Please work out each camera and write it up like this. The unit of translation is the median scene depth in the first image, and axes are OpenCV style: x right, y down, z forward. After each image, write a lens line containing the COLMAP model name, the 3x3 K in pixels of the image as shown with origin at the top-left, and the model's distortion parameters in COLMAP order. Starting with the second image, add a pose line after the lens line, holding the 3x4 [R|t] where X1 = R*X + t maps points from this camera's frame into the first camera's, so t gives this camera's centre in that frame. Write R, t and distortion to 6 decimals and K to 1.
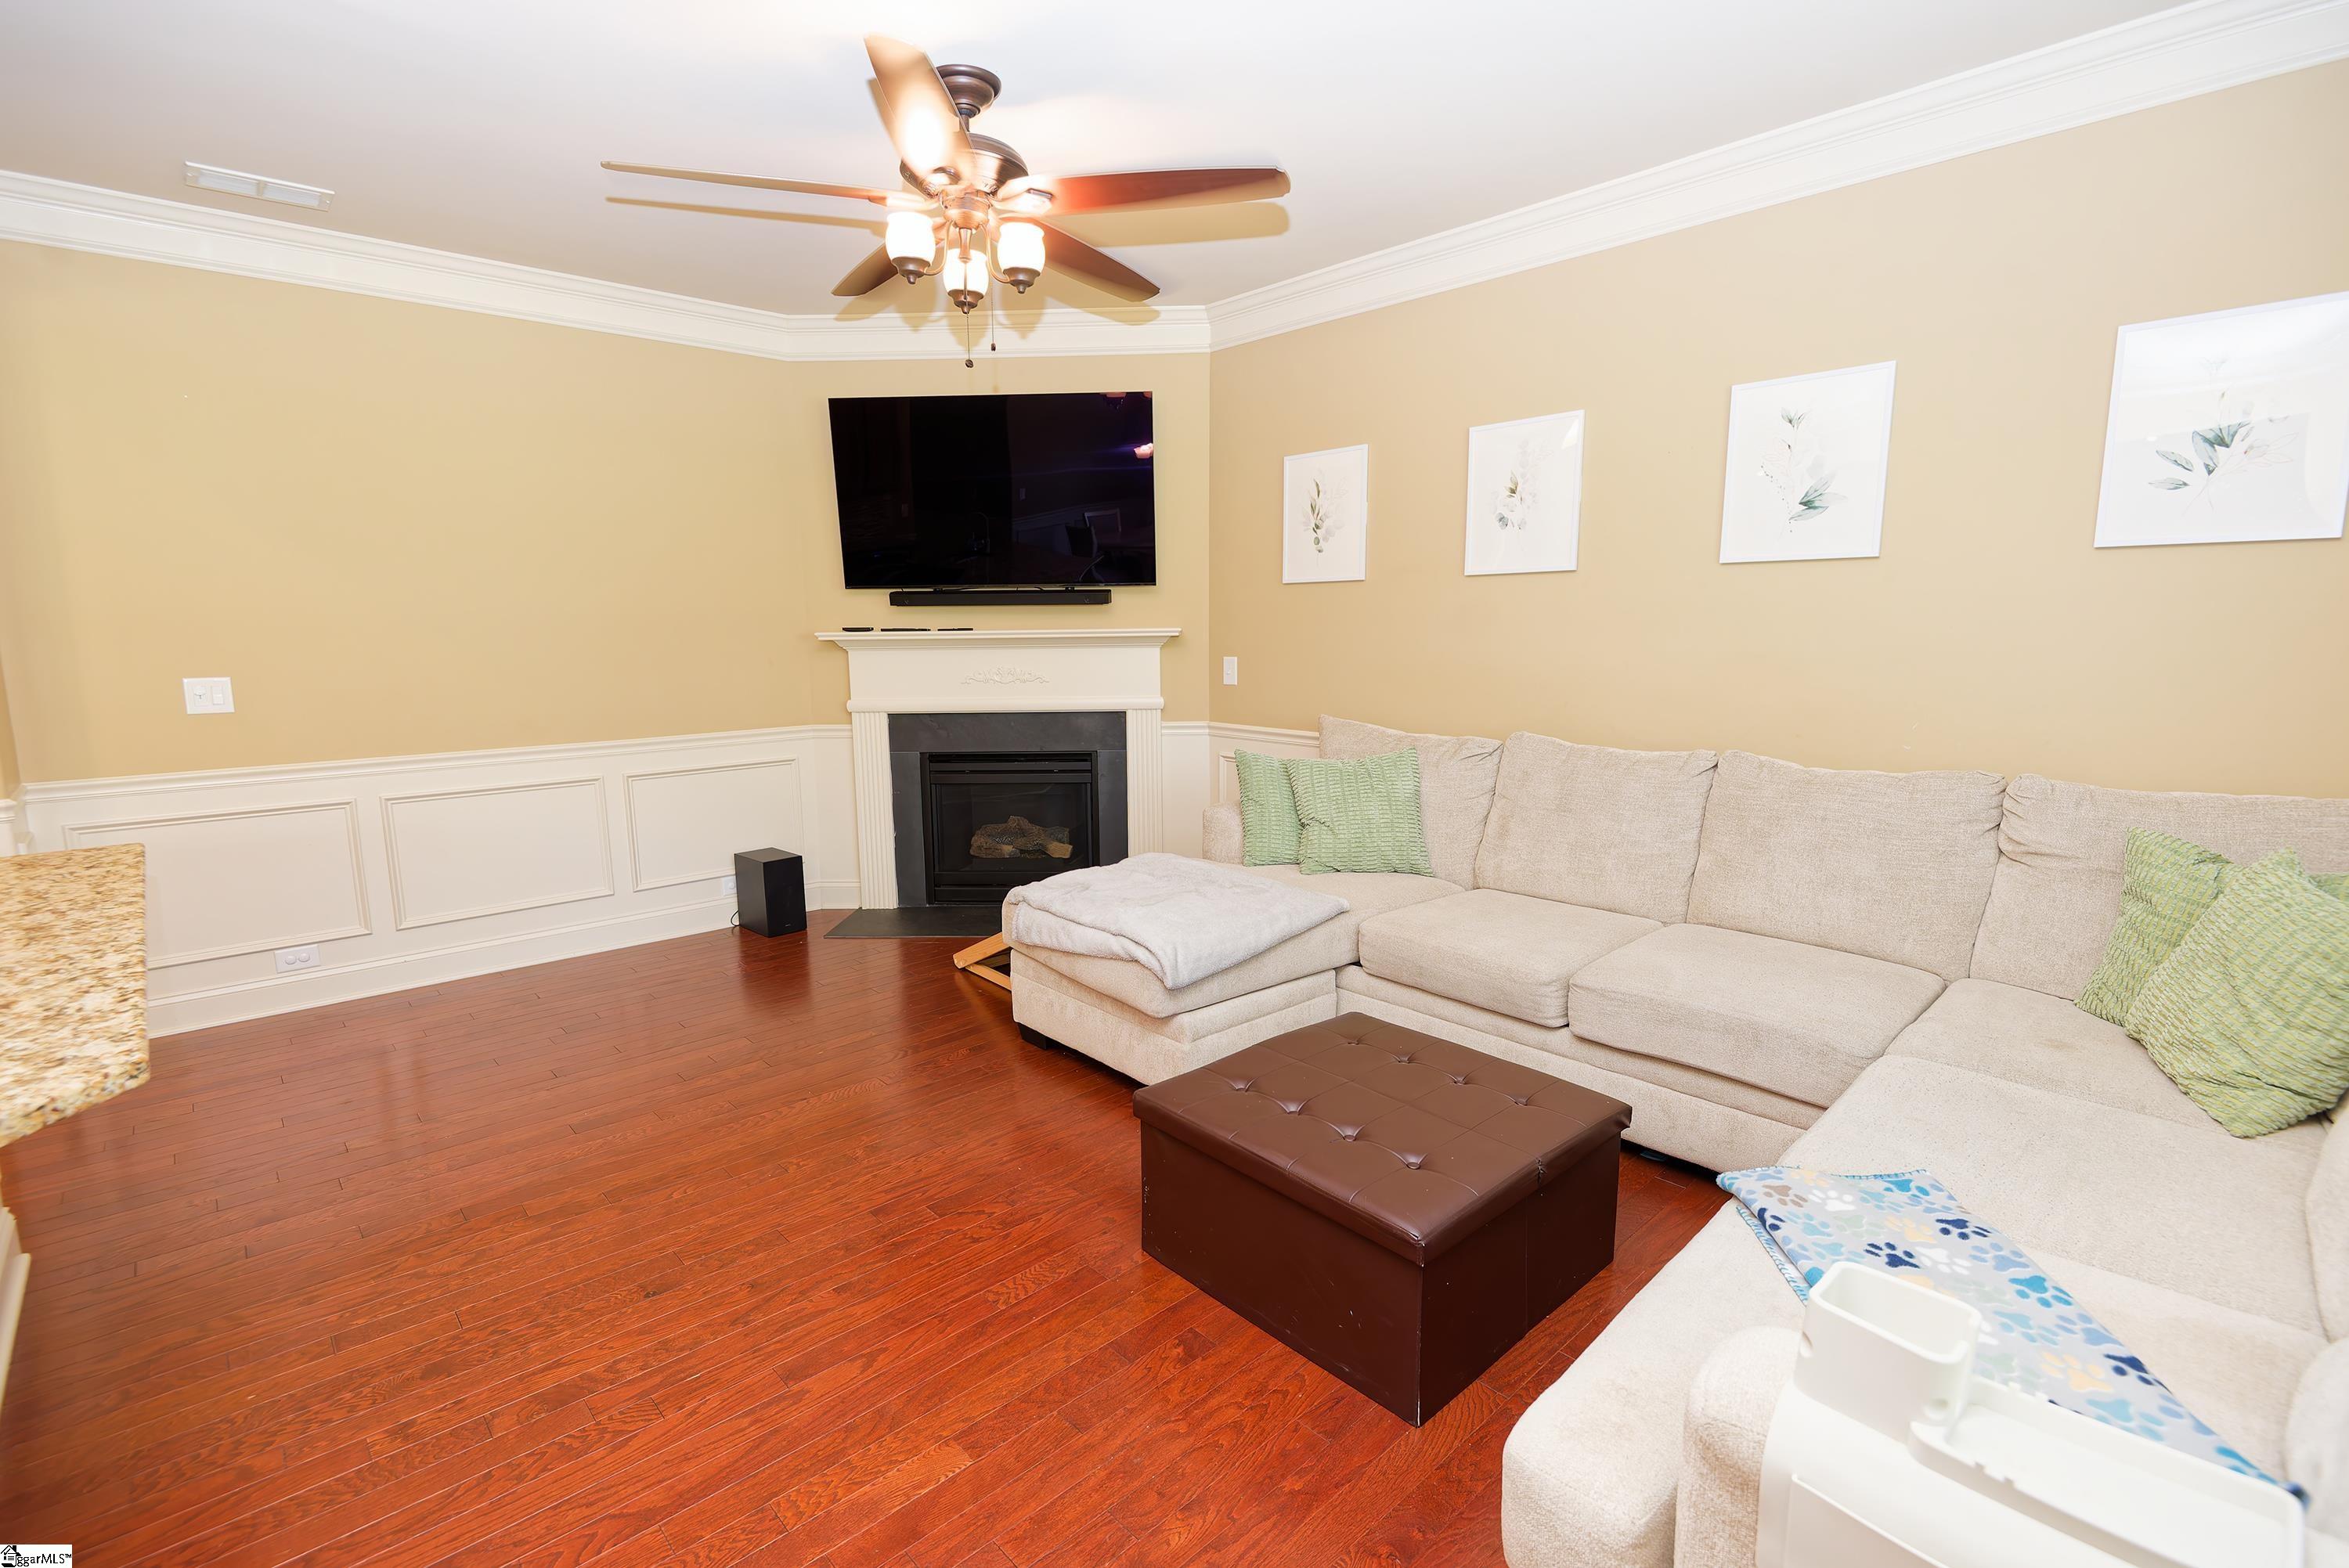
lens RADIAL K [[1072.9, 0, 1181.6], [0, 1072.9, 779.8], [0, 0, 1]] dist [-0.003489, -0.002572]
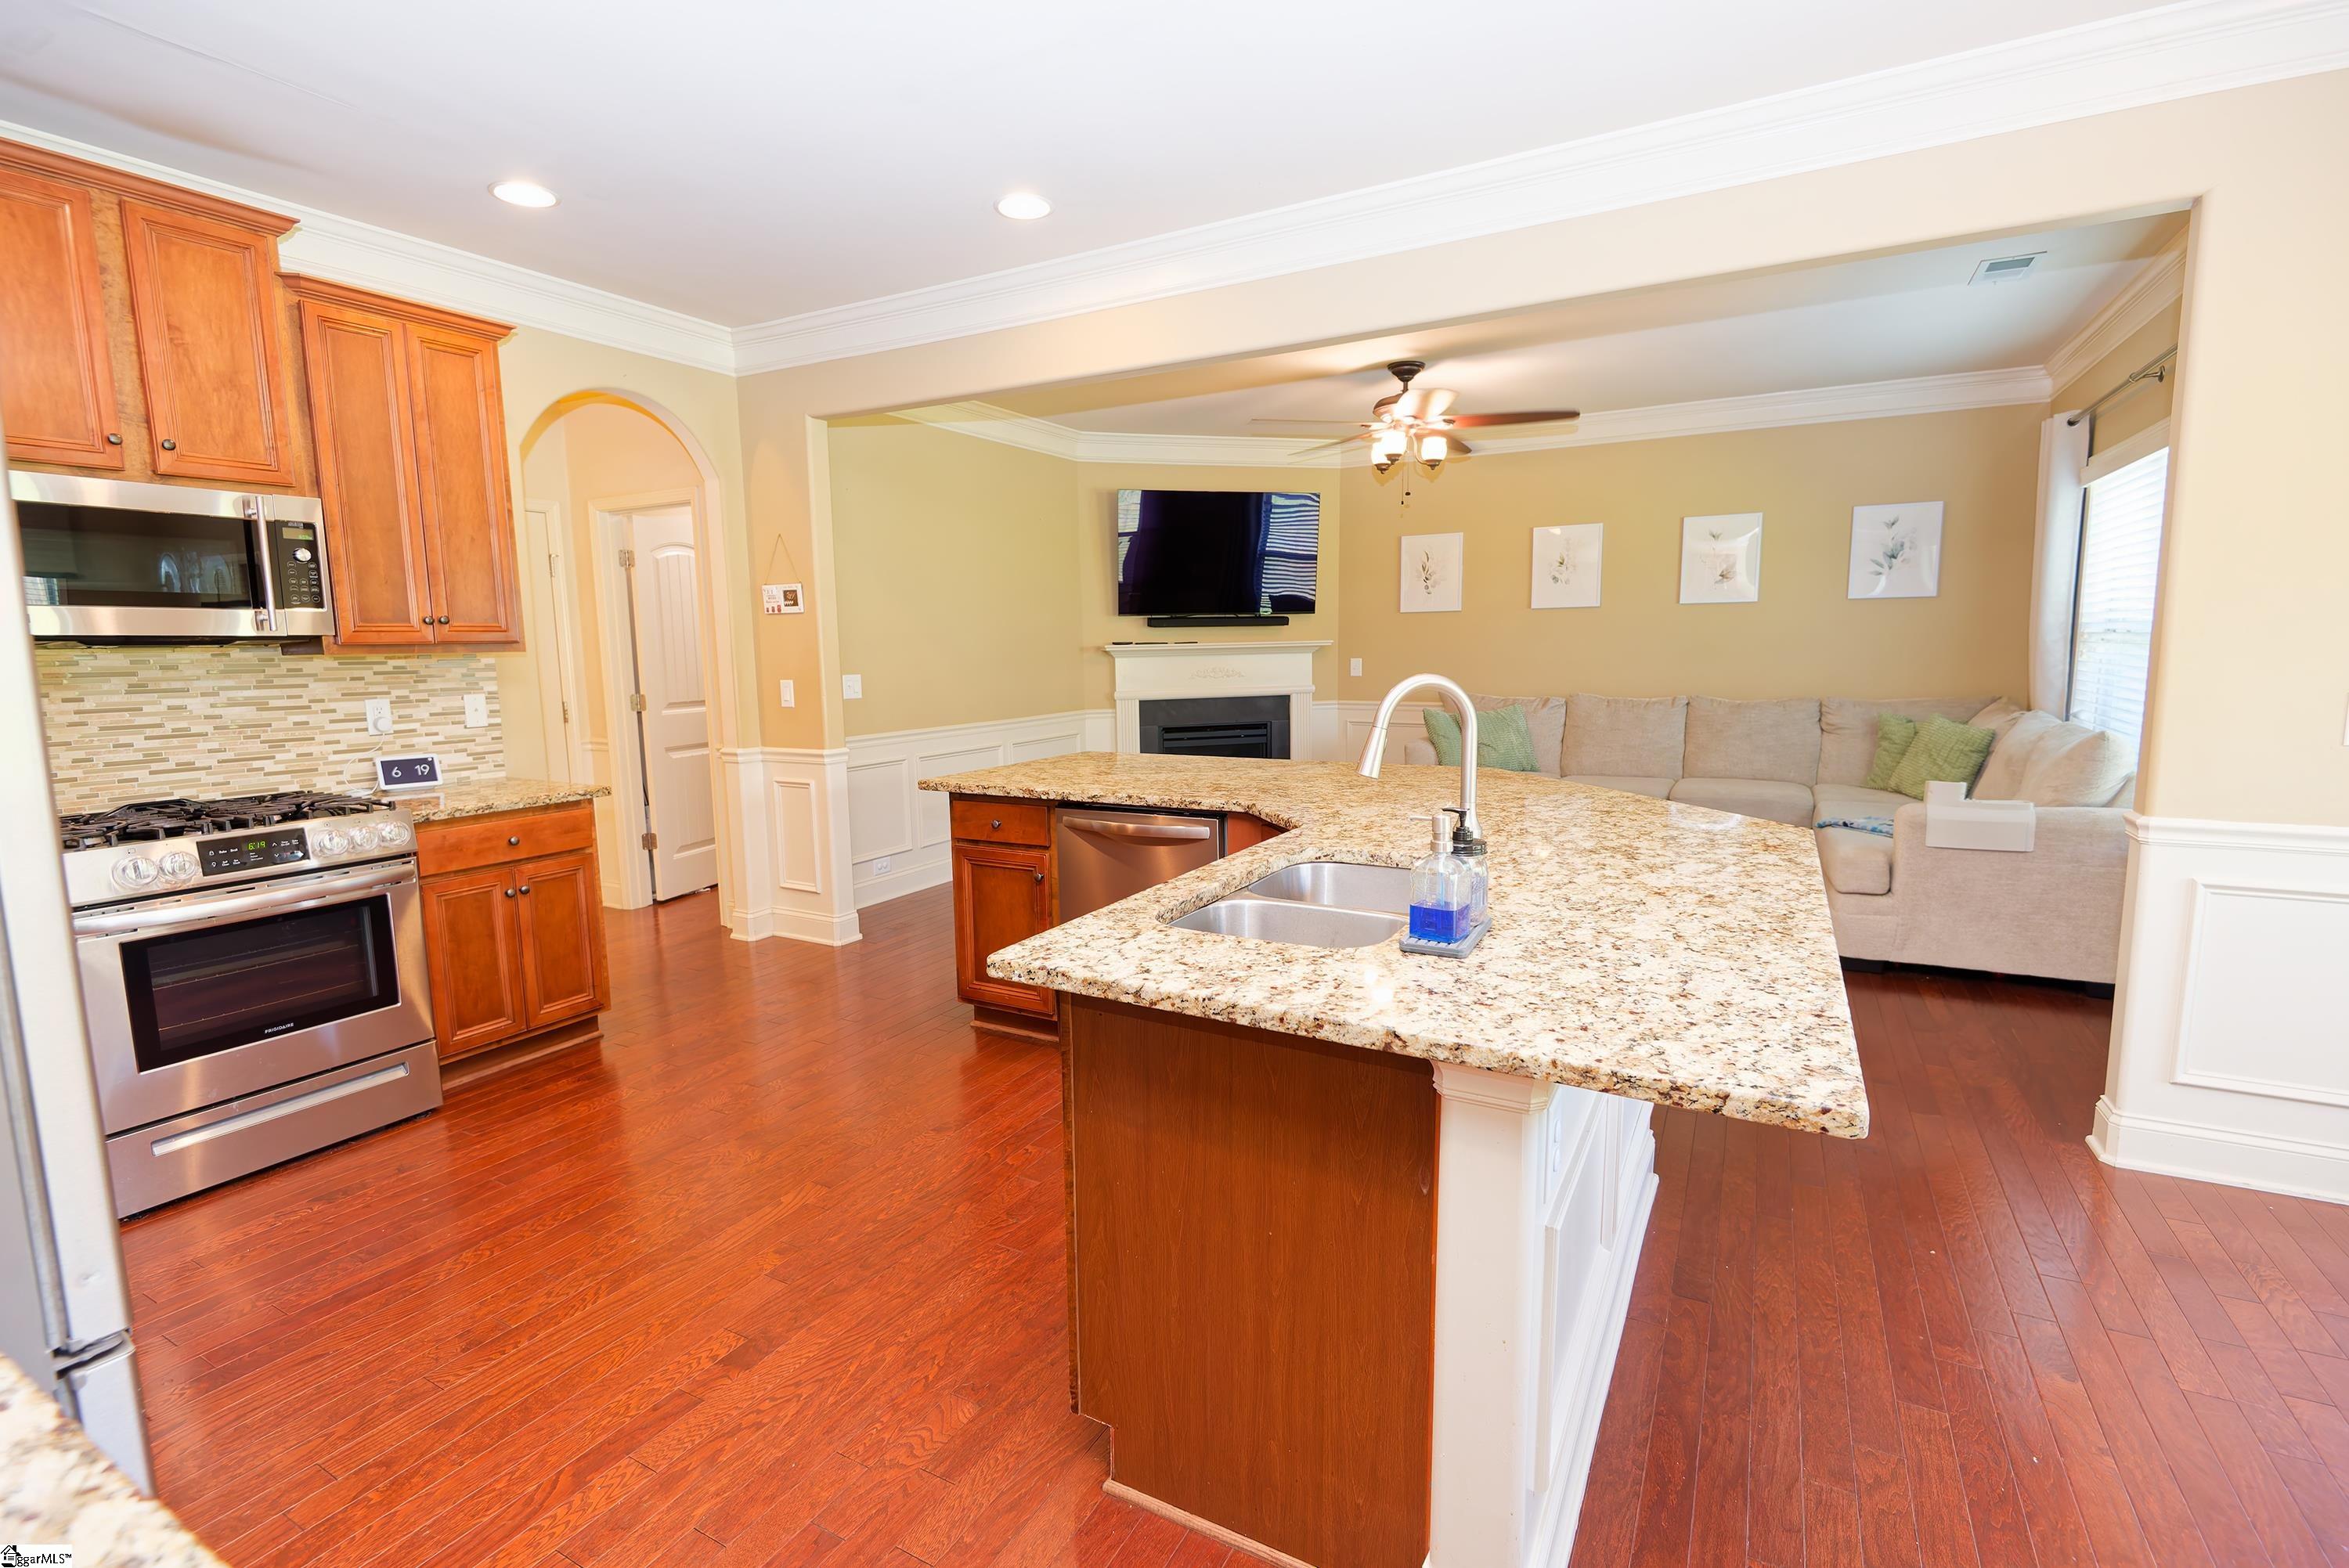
lens RADIAL K [[1072.9, 0, 1170.7], [0, 1072.9, 790.1], [0, 0, 1]] dist [-0.003489, -0.002572]
pose [[0.951830, -0.048666, 0.302741, -0.717913], [0.052521, 0.998609, -0.004601, 0.074204], [-0.302096, 0.020279, 0.953062, -0.433975]]
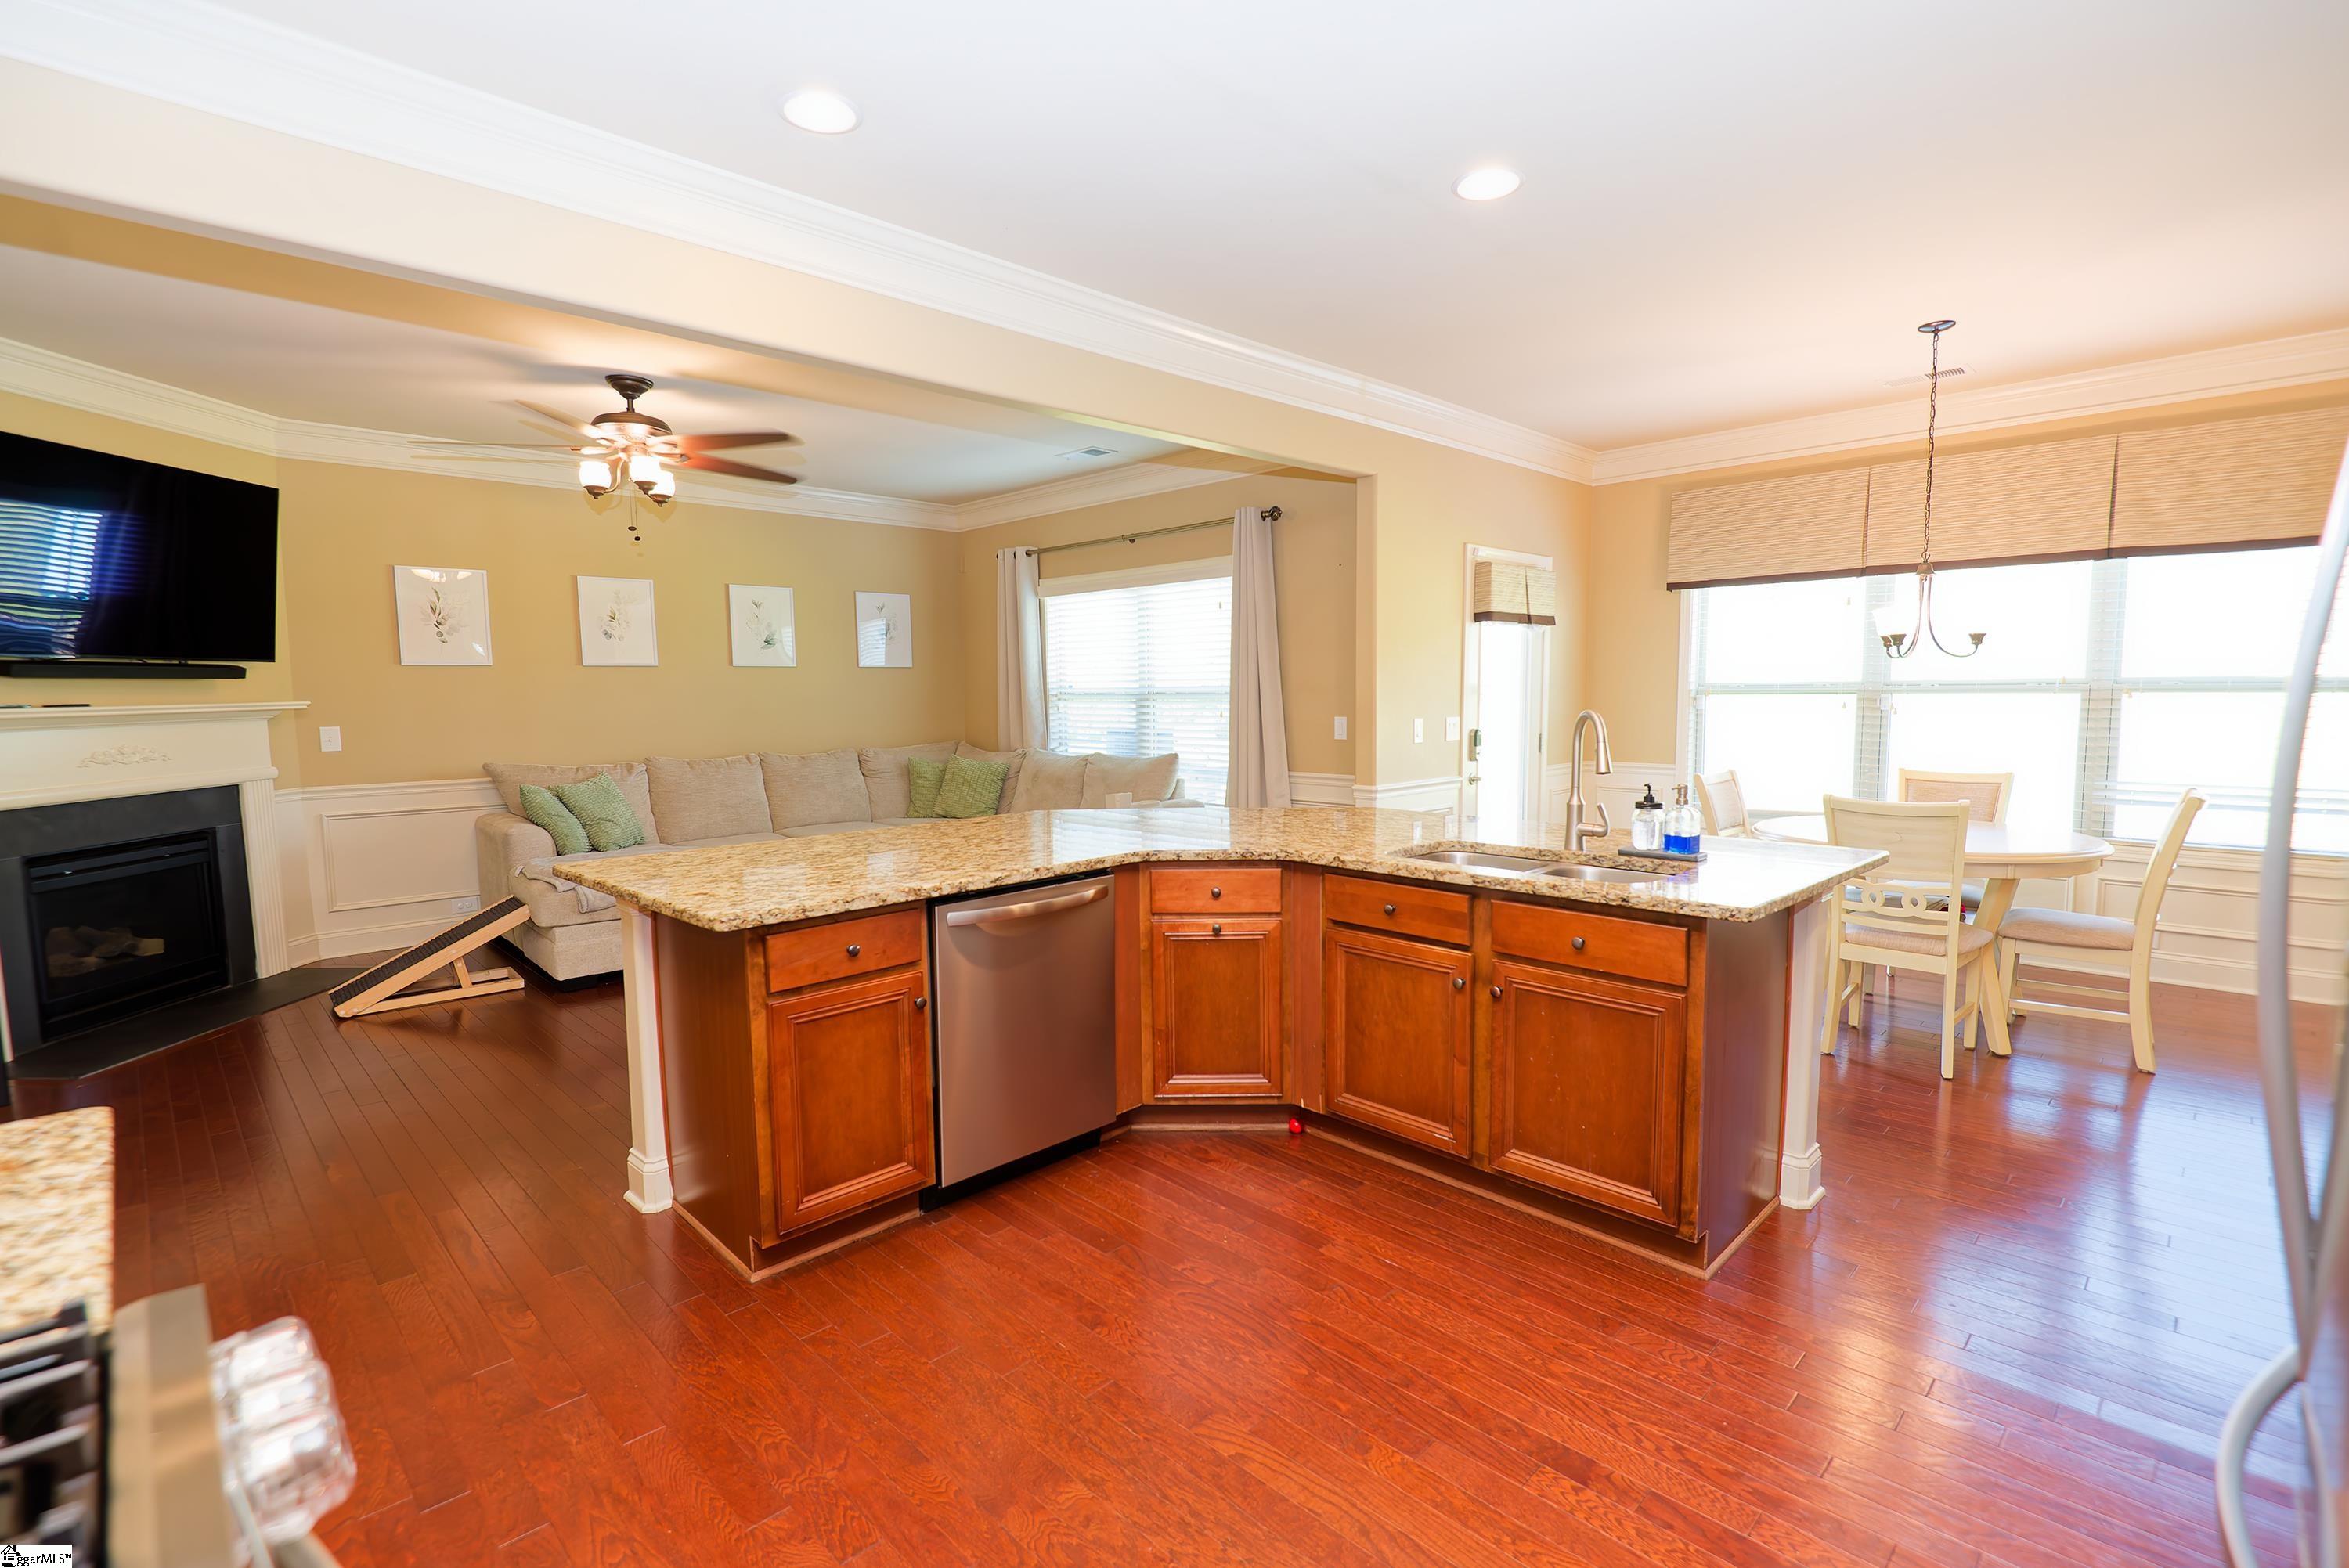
lens RADIAL K [[1072.9, 0, 1179.1], [0, 1072.9, 790.3], [0, 0, 1]] dist [-0.003489, -0.002572]
pose [[-0.034734, -0.086590, 0.995638, -1.131257], [0.155650, 0.983614, 0.090975, -0.012441], [-0.987201, 0.158131, -0.020687, 0.152125]]
